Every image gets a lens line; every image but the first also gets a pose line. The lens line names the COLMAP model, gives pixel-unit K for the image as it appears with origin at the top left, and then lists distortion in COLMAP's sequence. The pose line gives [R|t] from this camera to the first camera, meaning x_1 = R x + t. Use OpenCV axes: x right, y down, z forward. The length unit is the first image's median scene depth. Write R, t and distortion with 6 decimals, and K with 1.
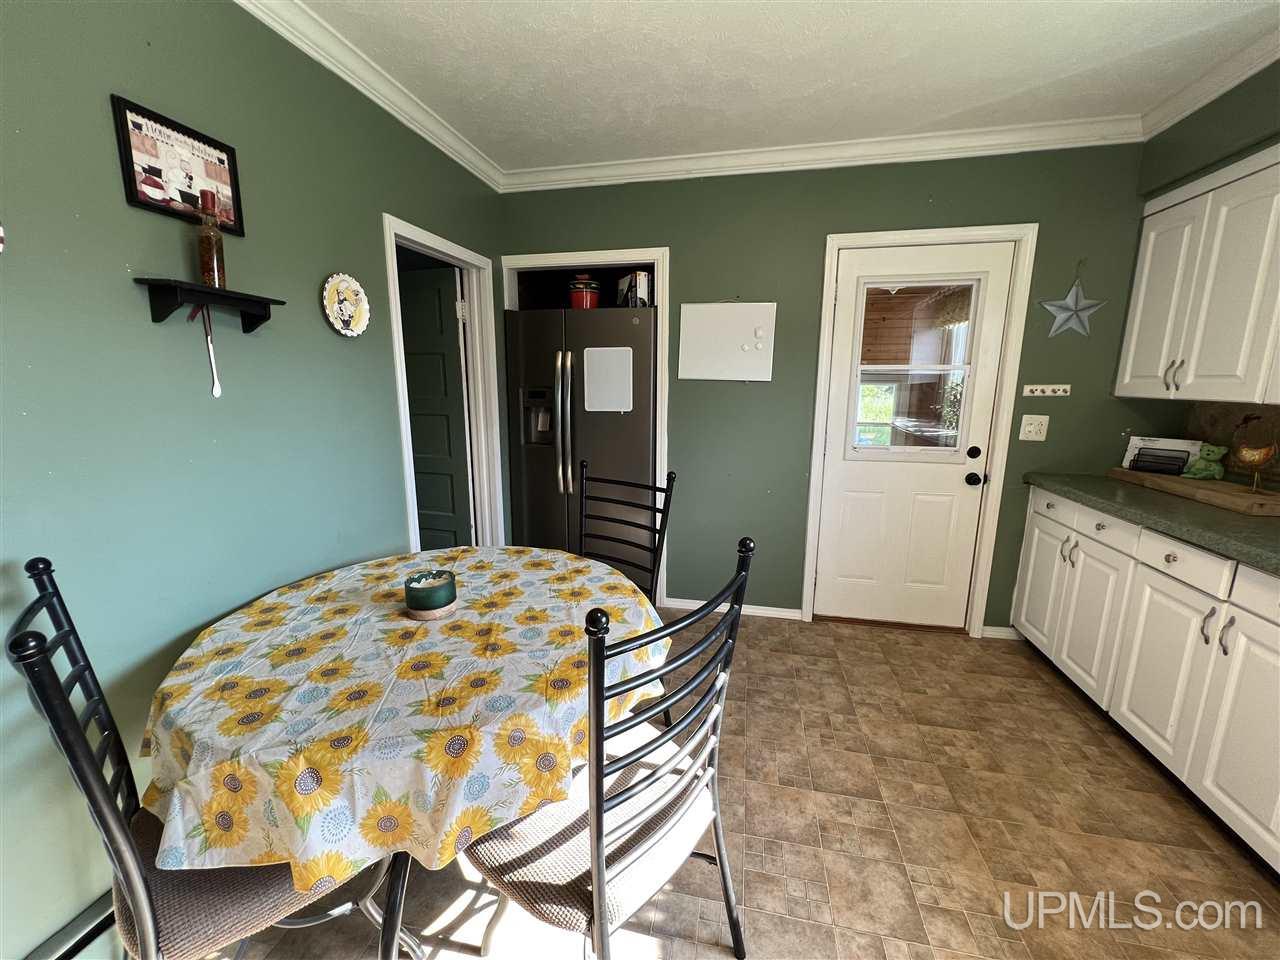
lens RADIAL K [[511.4, 0, 637.7], [0, 511.4, 475.4], [0, 0, 1]] dist [-0.003456, 0.001461]
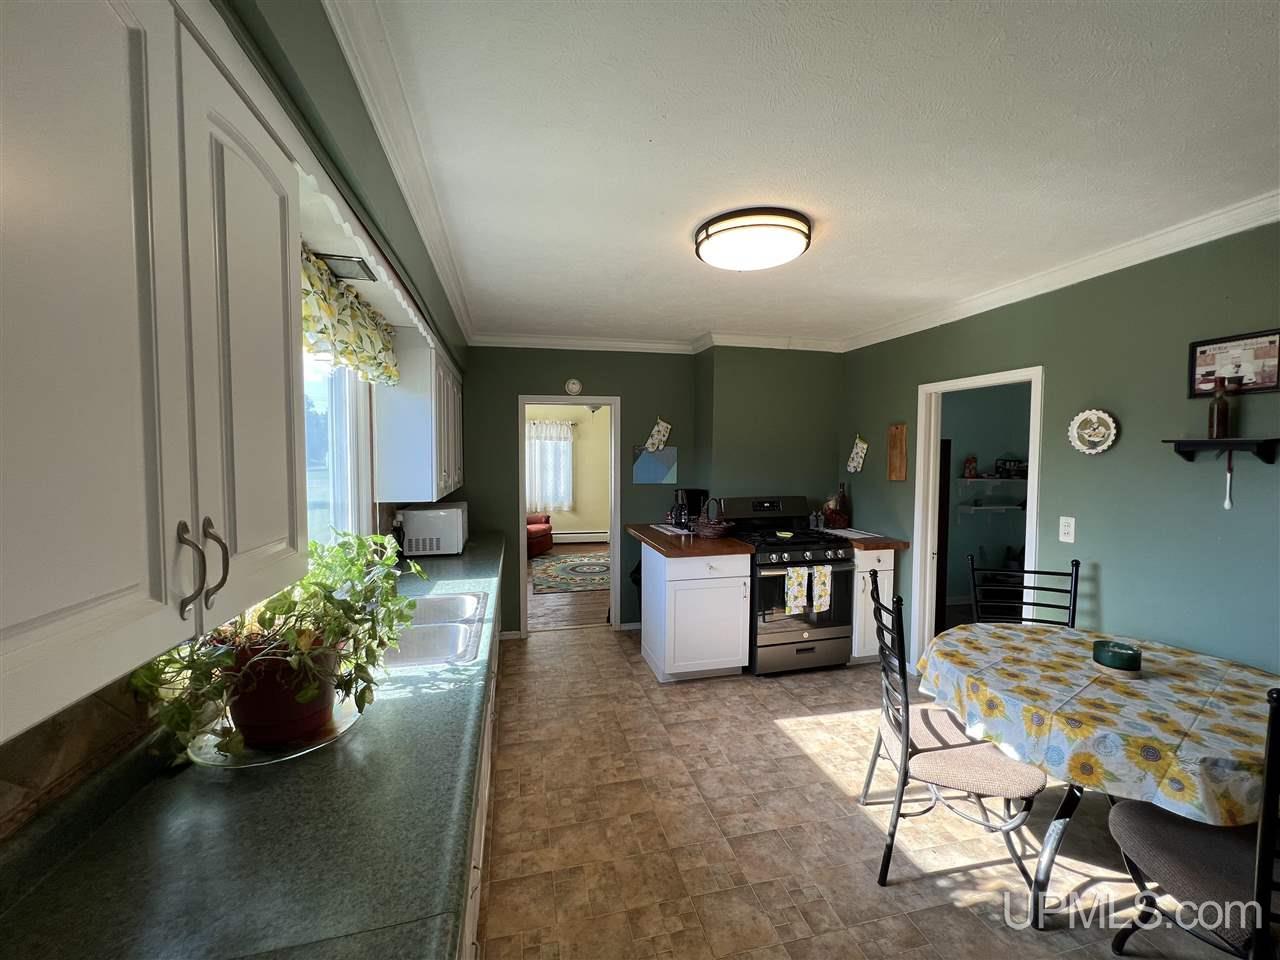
lens RADIAL K [[511.4, 0, 635.3], [0, 511.4, 478.7], [0, 0, 1]] dist [-0.003456, 0.001461]
pose [[-0.902519, 0.016488, -0.430335, 1.076154], [-0.080954, 0.974957, 0.207135, -0.332446], [0.422973, 0.221780, -0.878583, 1.279840]]
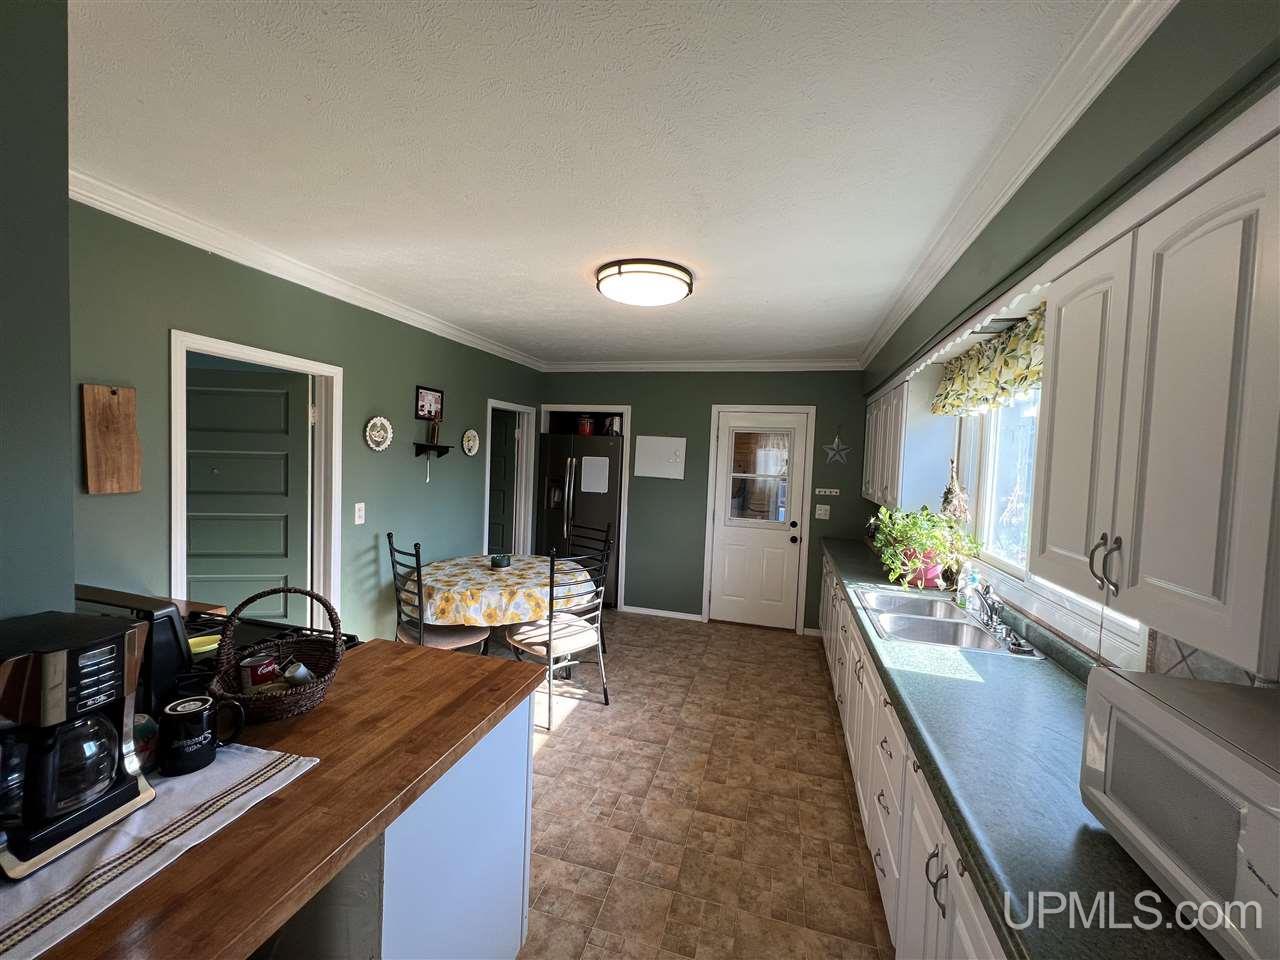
lens RADIAL K [[511.4, 0, 640.6], [0, 511.4, 474.2], [0, 0, 1]] dist [-0.003456, 0.001461]
pose [[0.997437, 0.041984, -0.057933, 0.348446], [-0.050181, 0.987682, -0.148206, 0.114497], [0.050997, 0.150734, 0.987258, -1.281839]]
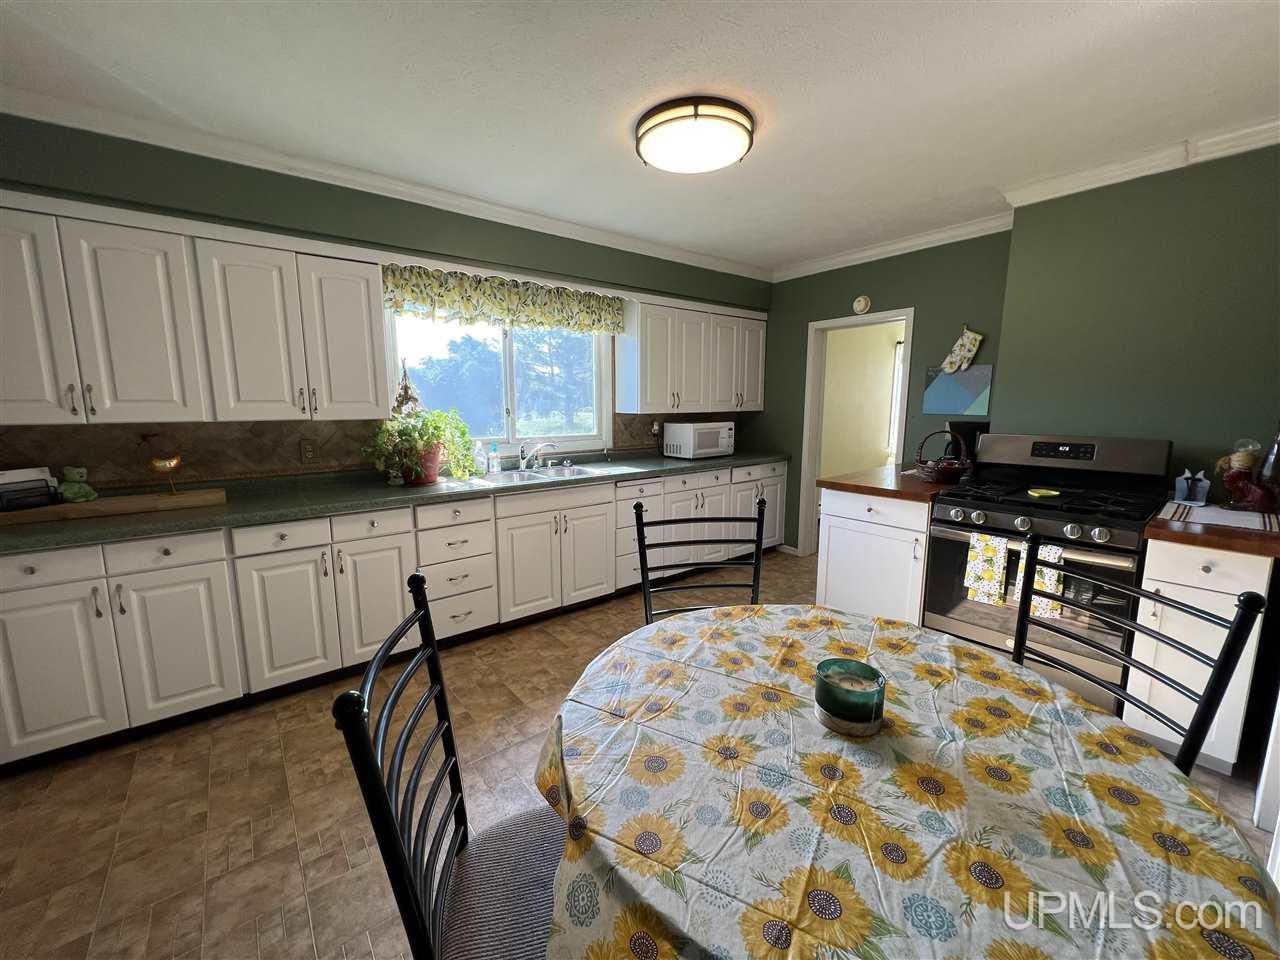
lens RADIAL K [[511.4, 0, 638.2], [0, 511.4, 478.4], [0, 0, 1]] dist [-0.003456, 0.001461]
pose [[-0.772636, -0.094798, 0.627731, -0.502883], [0.116655, 0.950752, 0.287163, -0.261351], [-0.624039, 0.295101, -0.723526, 1.362776]]
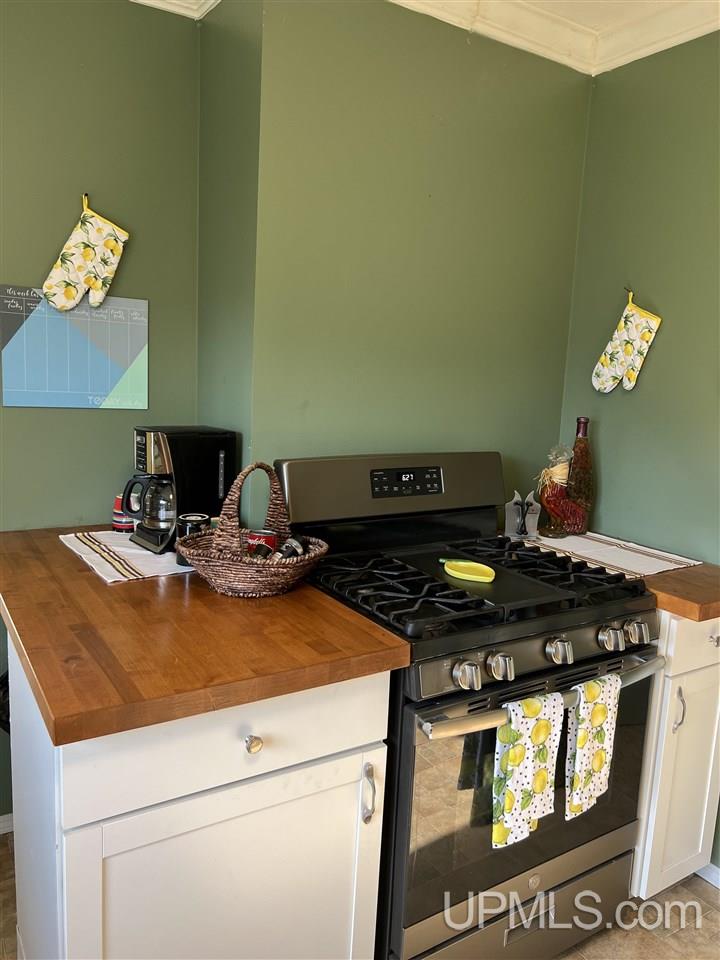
lens RADIAL K [[718.7, 0, 358.8], [0, 718.7, 485.9], [0, 0, 1]] dist [0.044622, -0.049140]
pose [[-0.725711, 0.075903, -0.683799, 0.354229], [-0.168009, 0.944254, 0.283120, -0.073026], [0.667170, 0.320348, -0.672504, 0.200528]]
